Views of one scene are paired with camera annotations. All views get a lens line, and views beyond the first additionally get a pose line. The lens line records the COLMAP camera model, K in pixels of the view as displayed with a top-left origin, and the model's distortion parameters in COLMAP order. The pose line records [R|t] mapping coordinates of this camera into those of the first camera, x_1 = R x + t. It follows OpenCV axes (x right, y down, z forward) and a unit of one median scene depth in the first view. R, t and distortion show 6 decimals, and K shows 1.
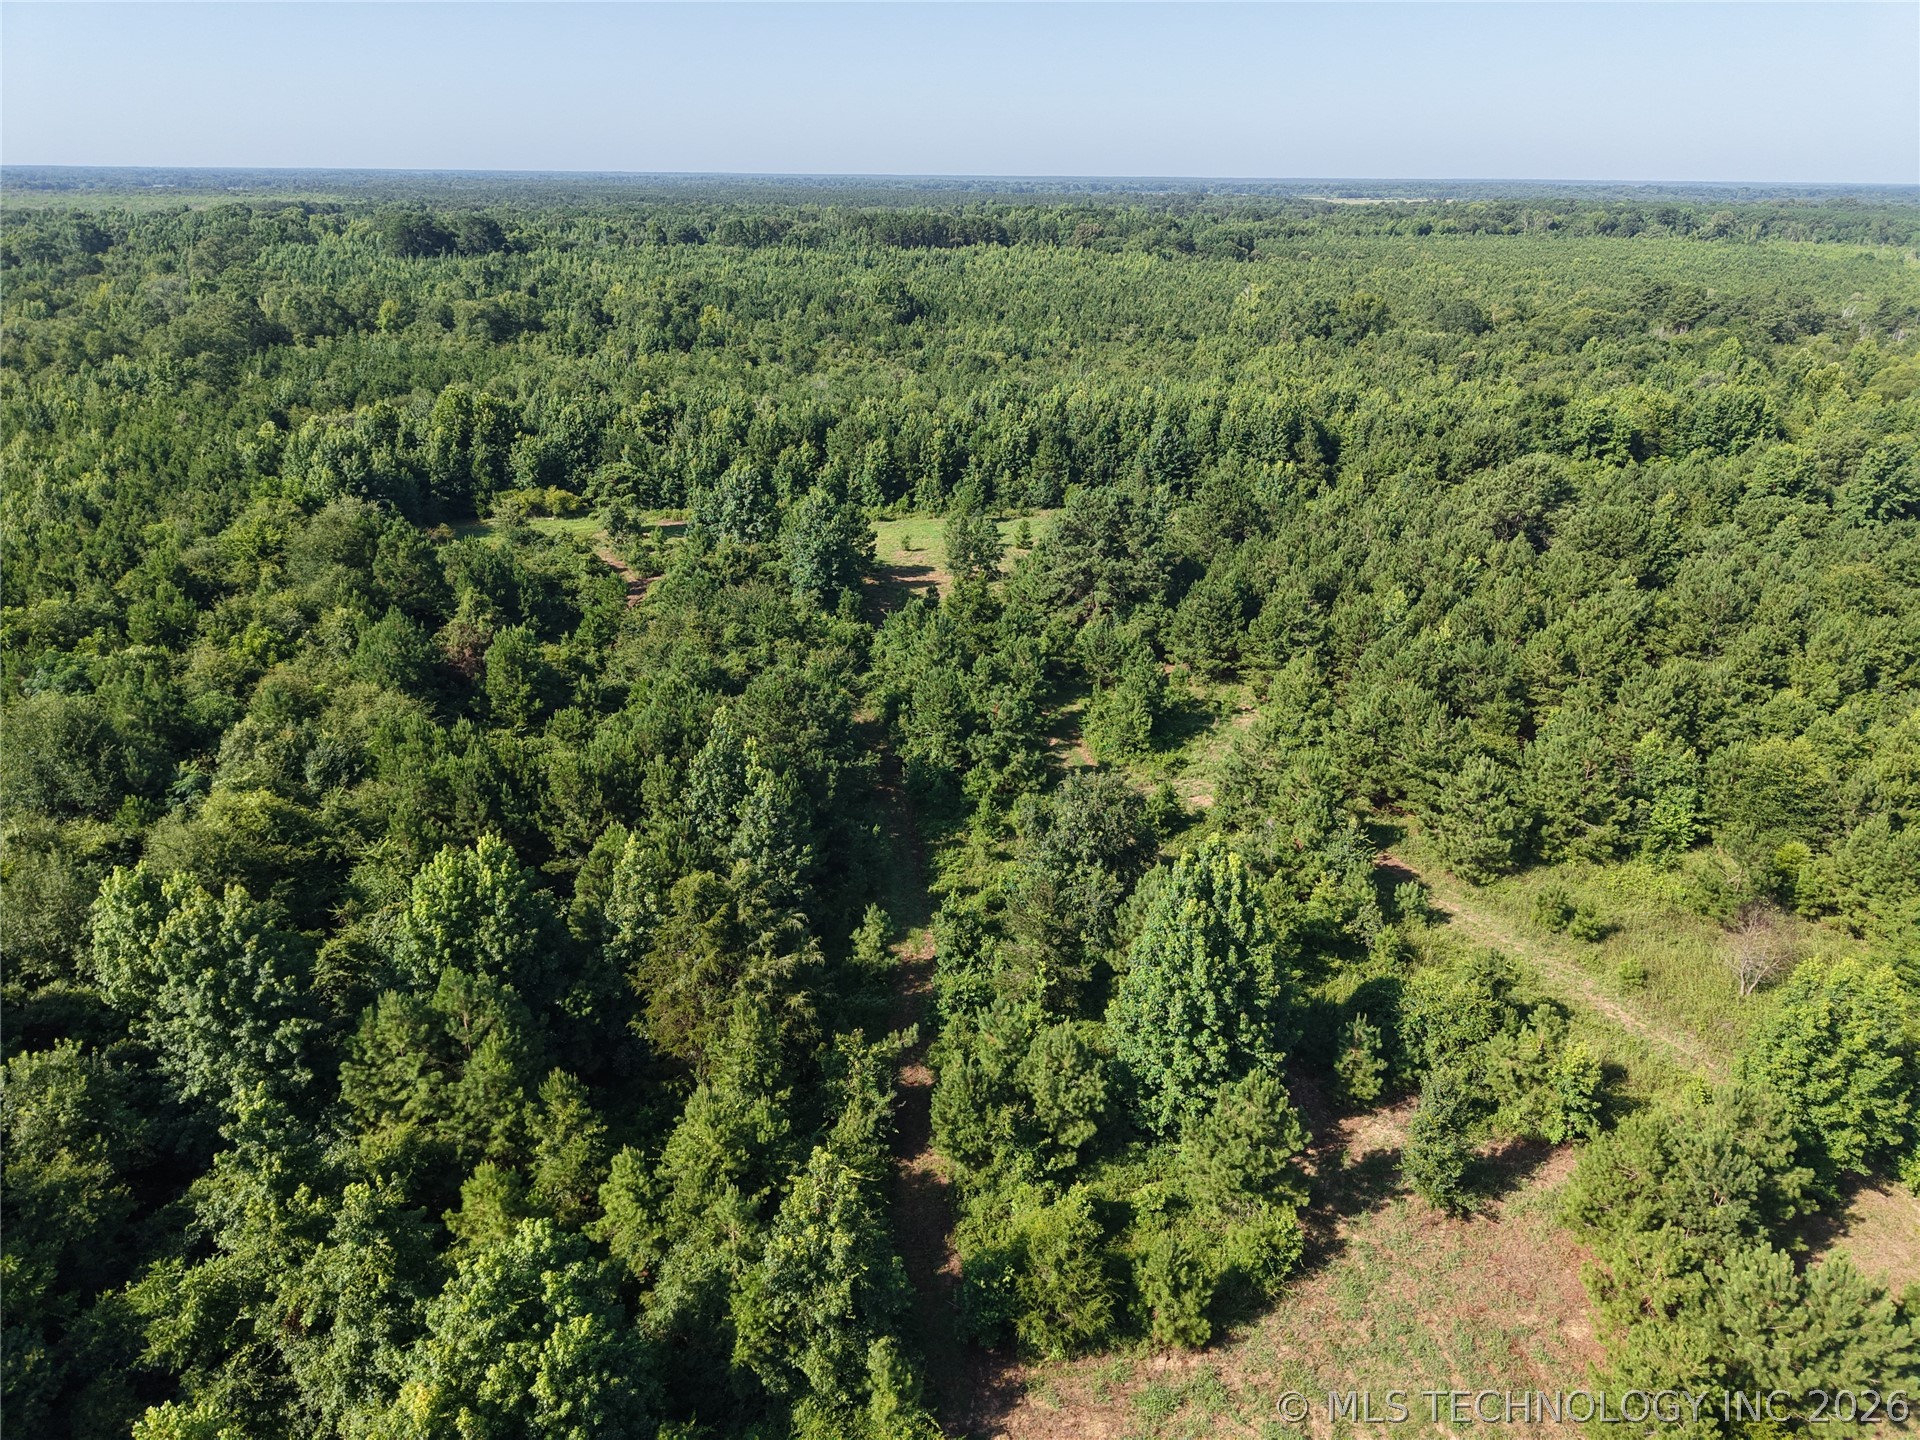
lens RADIAL K [[1287.6, 0, 958.8], [0, 1287.6, 716.8], [0, 0, 1]] dist [0.022599, -0.019217]
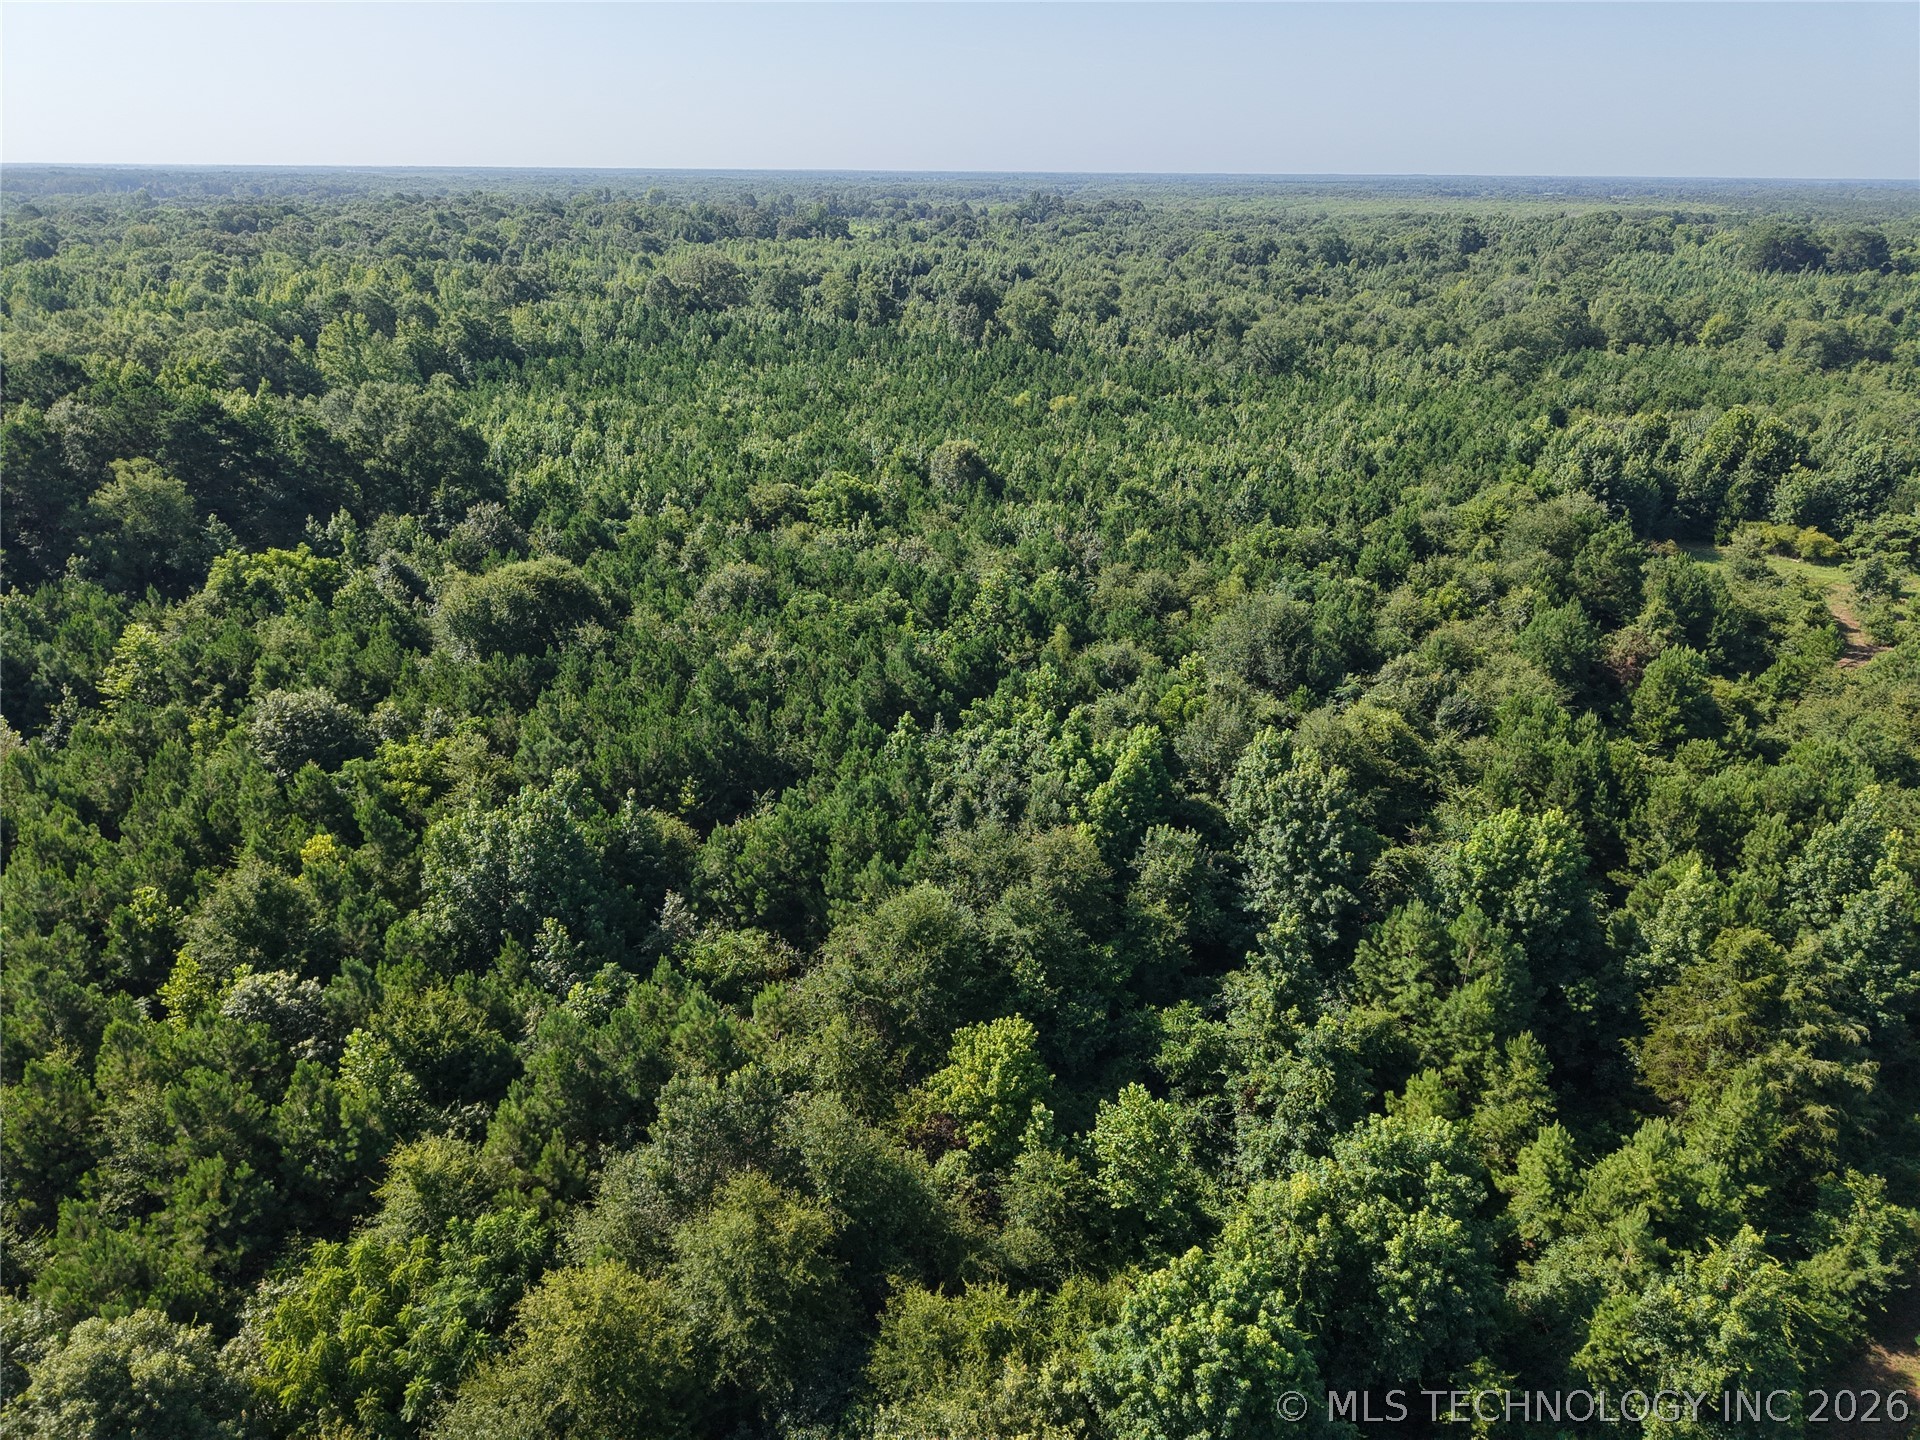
lens RADIAL K [[1285.3, 0, 958.9], [0, 1285.3, 719.2], [0, 0, 1]] dist [0.027187, -0.027990]
pose [[0.606209, 0.309925, -0.732432, 0.027702], [-0.312833, 0.939630, 0.138678, 0.009220], [0.731194, 0.145061, 0.666567, -0.021785]]
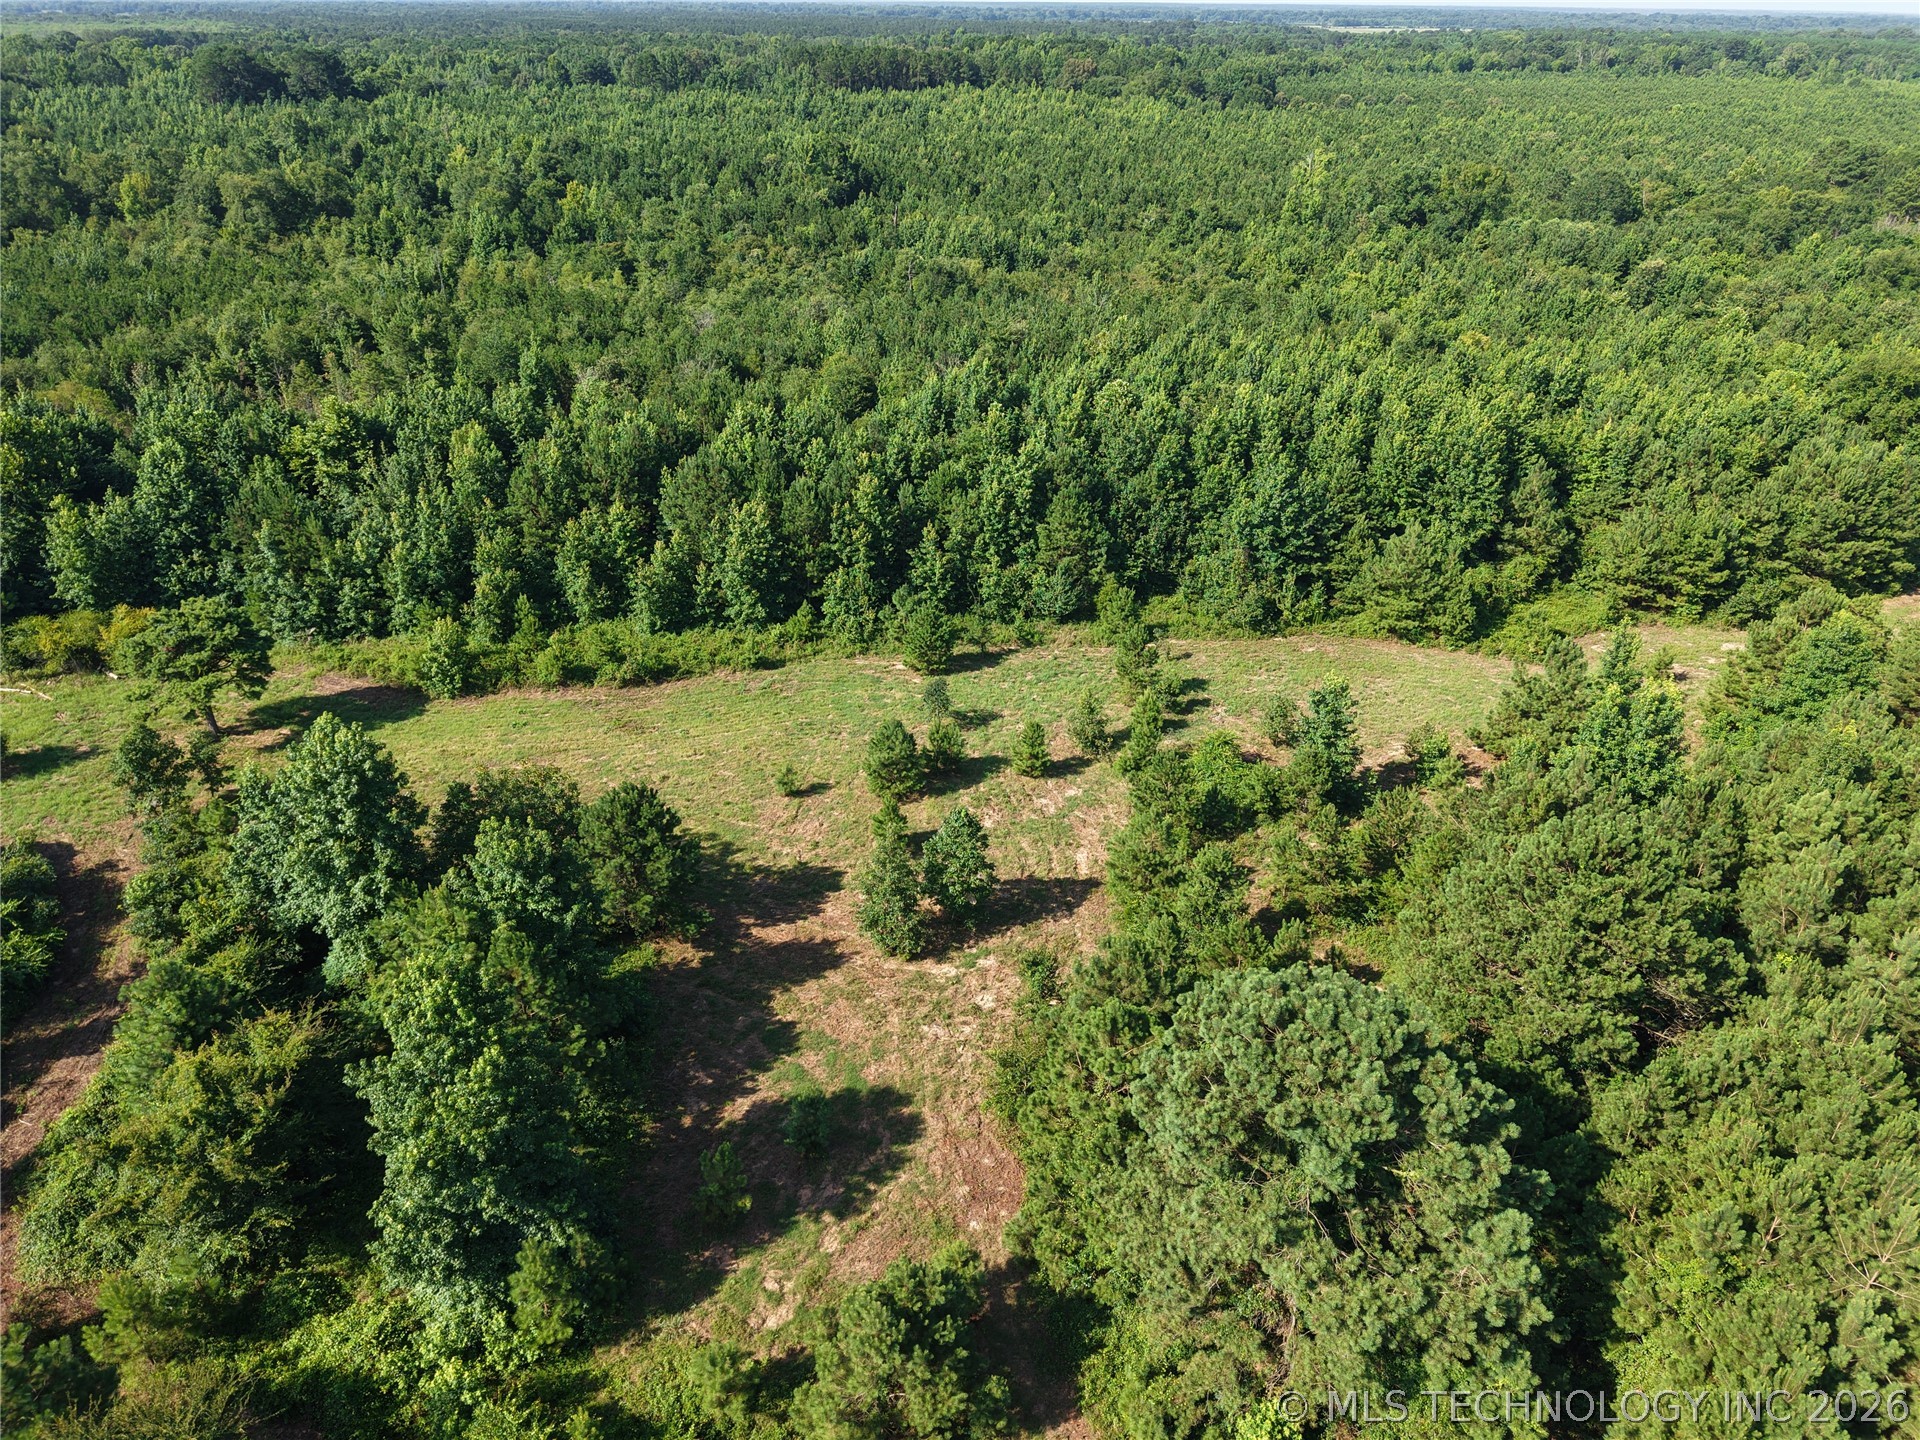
lens RADIAL K [[1290.1, 0, 958.2], [0, 1290.1, 709.8], [0, 0, 1]] dist [0.024319, -0.021245]
pose [[0.999773, -0.009151, 0.019219, 0.011538], [0.007123, 0.994650, 0.103059, -0.180382], [-0.020059, -0.102899, 0.994490, 0.450144]]
